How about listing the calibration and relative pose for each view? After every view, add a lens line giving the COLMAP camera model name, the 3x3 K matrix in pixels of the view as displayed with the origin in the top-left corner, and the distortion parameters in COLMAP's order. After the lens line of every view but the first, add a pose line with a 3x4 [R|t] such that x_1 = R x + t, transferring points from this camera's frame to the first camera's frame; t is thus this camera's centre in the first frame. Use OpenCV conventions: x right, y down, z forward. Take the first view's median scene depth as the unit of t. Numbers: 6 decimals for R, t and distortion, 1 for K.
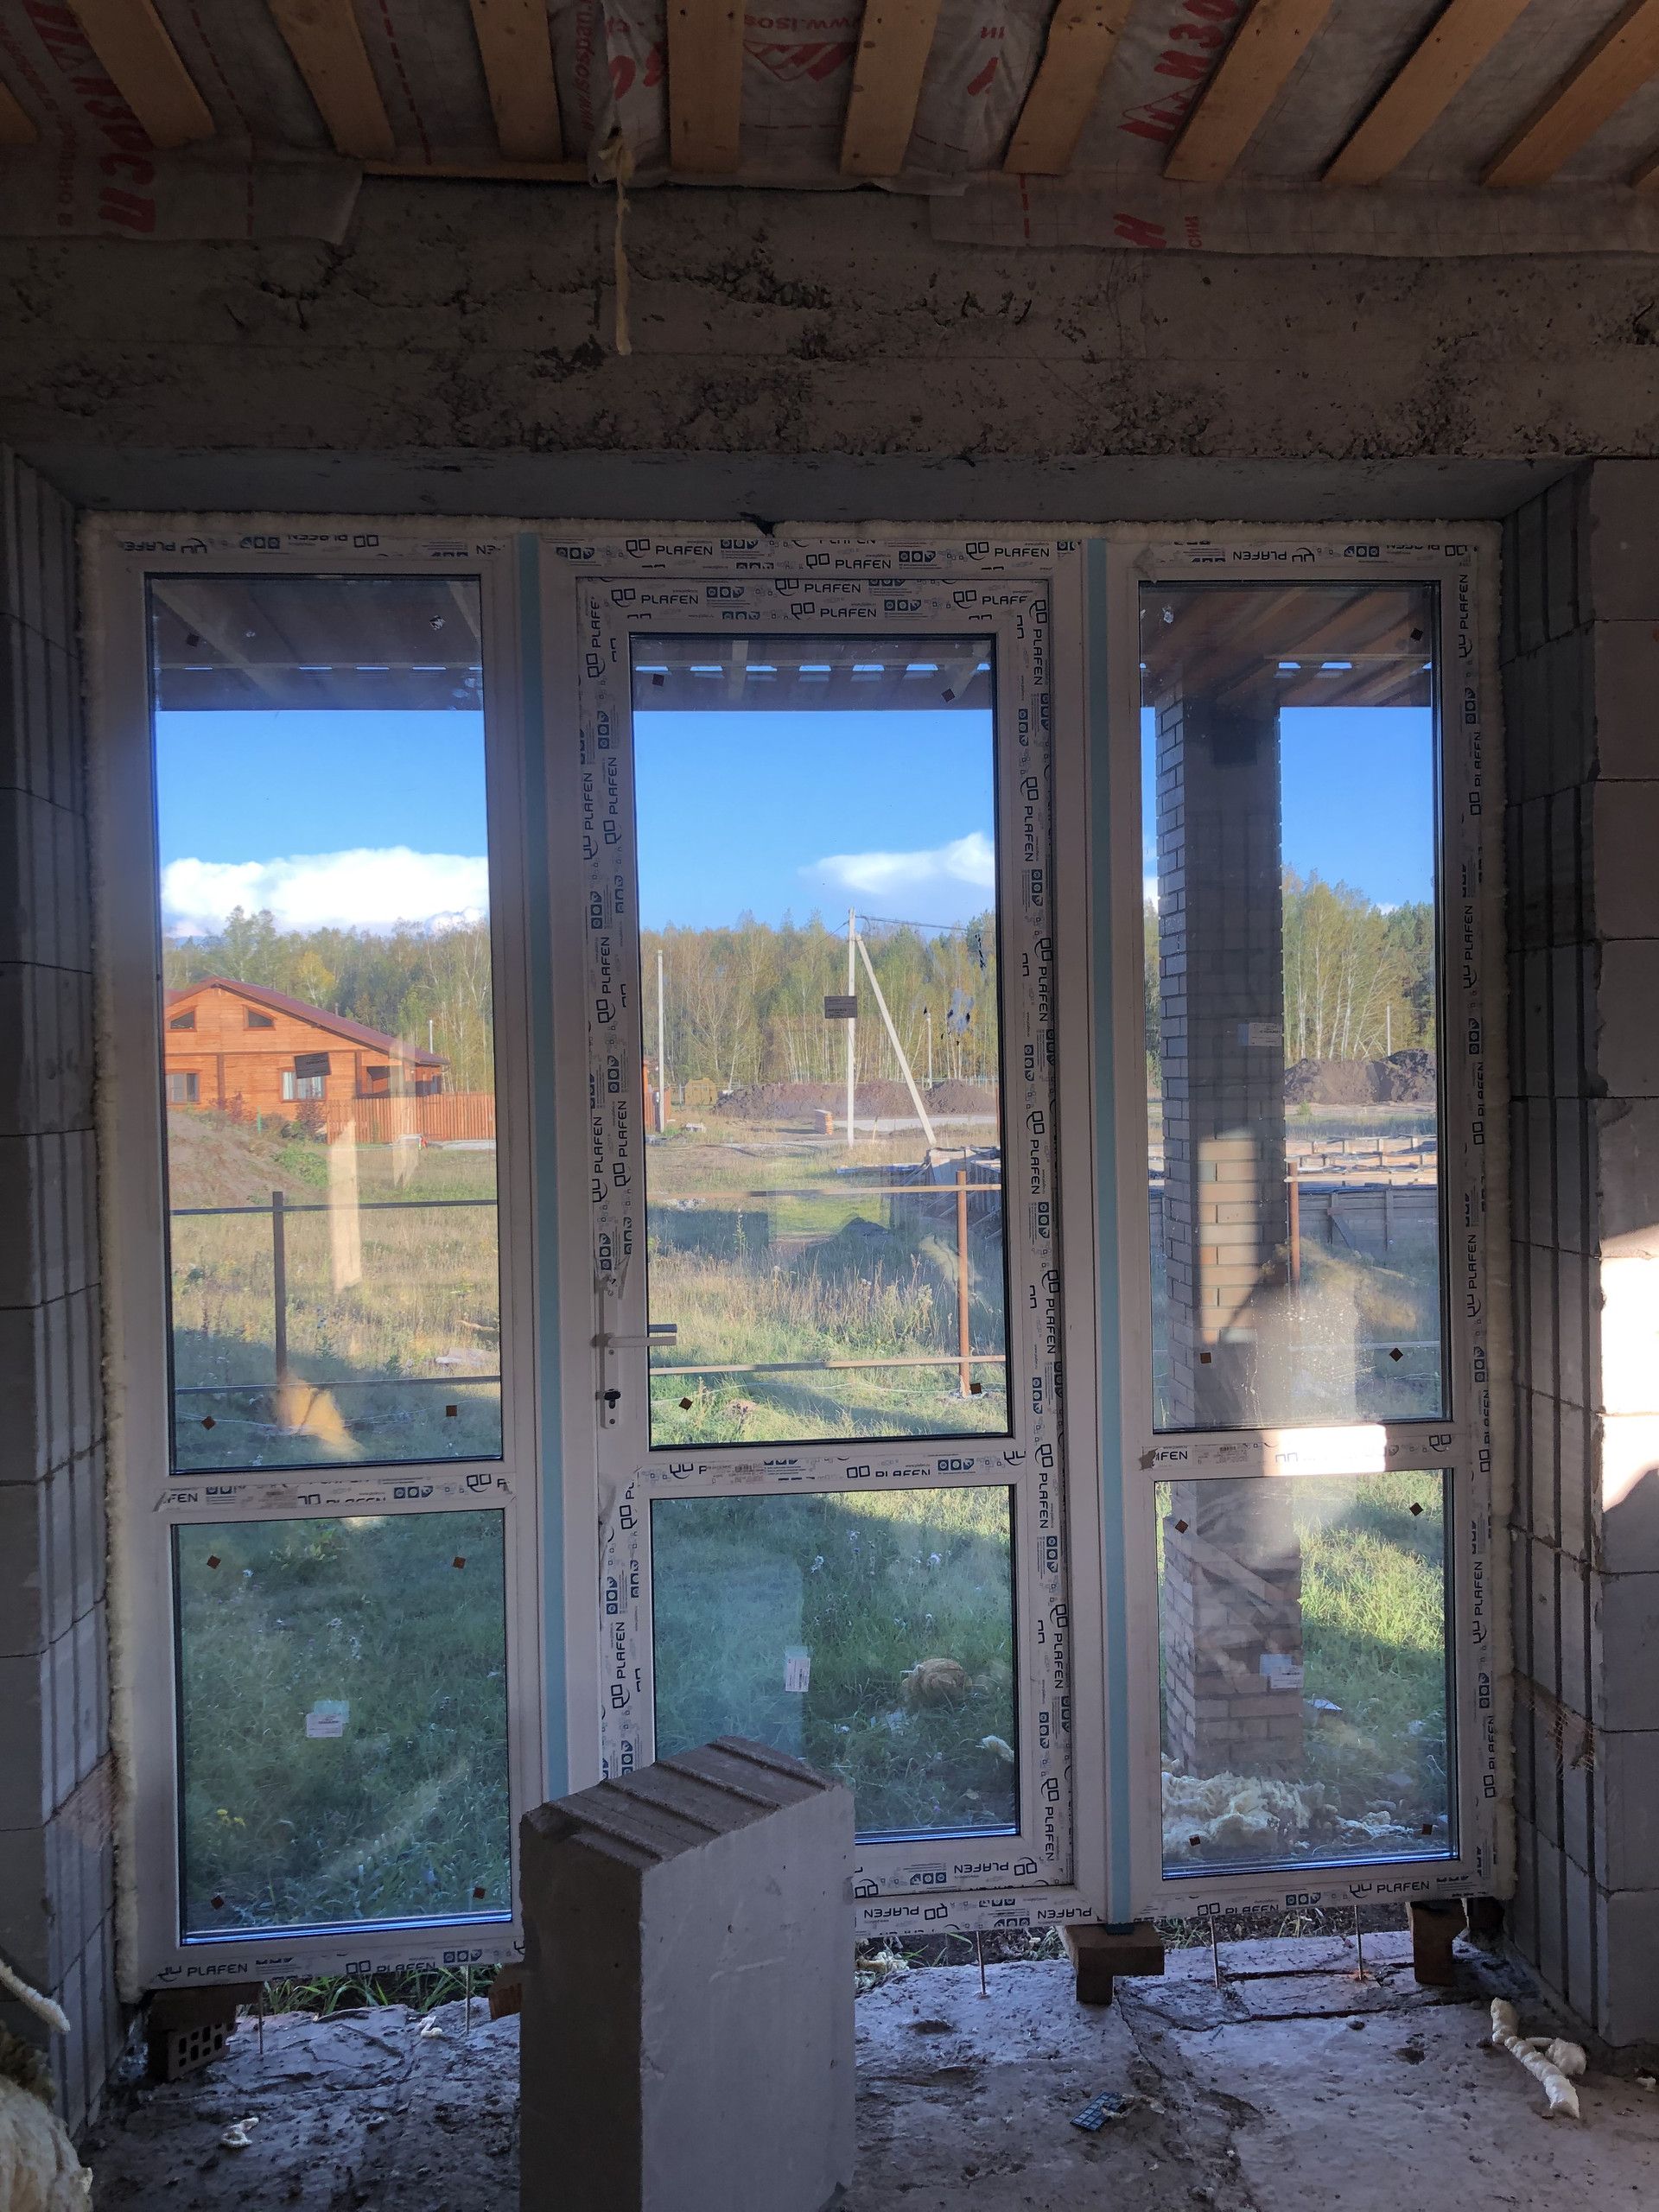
lens RADIAL K [[1834.7, 0, 826.2], [0, 1834.7, 1102.0], [0, 0, 1]] dist [0.028102, -0.027631]
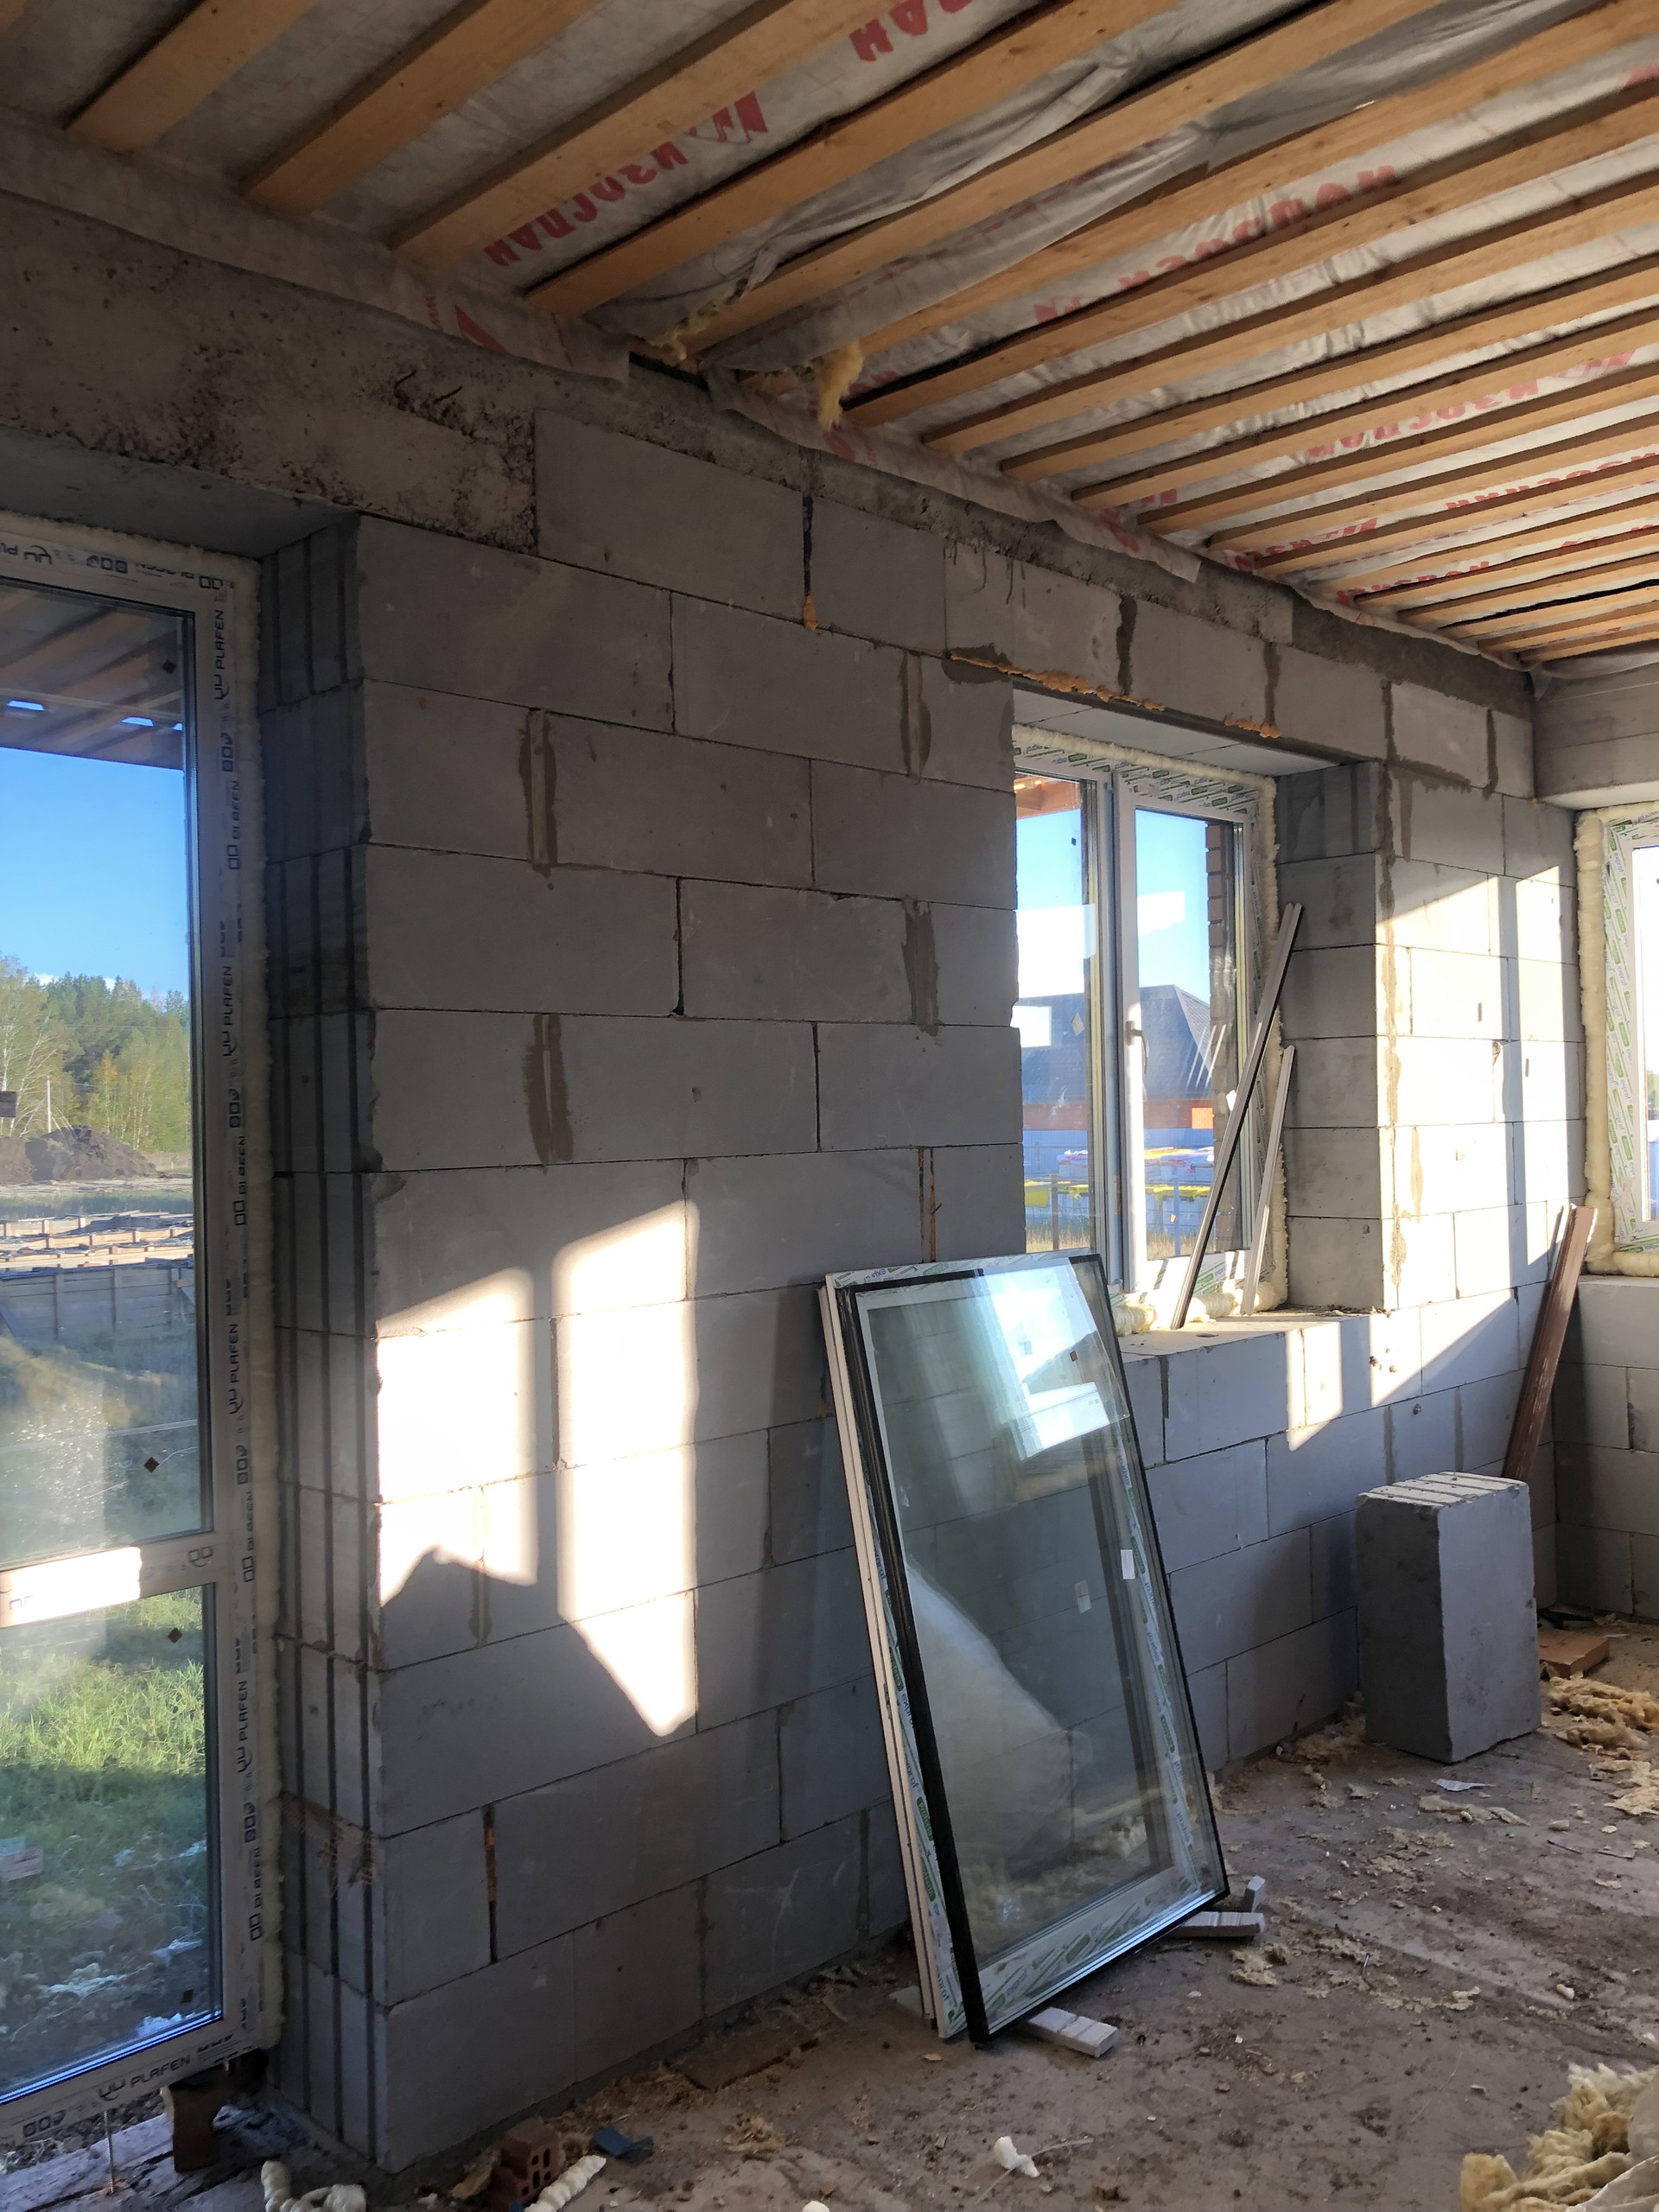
lens RADIAL K [[1834.7, 0, 846.4], [0, 1834.7, 1112.0], [0, 0, 1]] dist [0.028102, -0.027631]
pose [[0.761008, 0.006559, 0.648709, -0.014215], [0.016931, 0.999407, -0.029967, -0.000782], [-0.648522, 0.033789, 0.760446, 0.100824]]
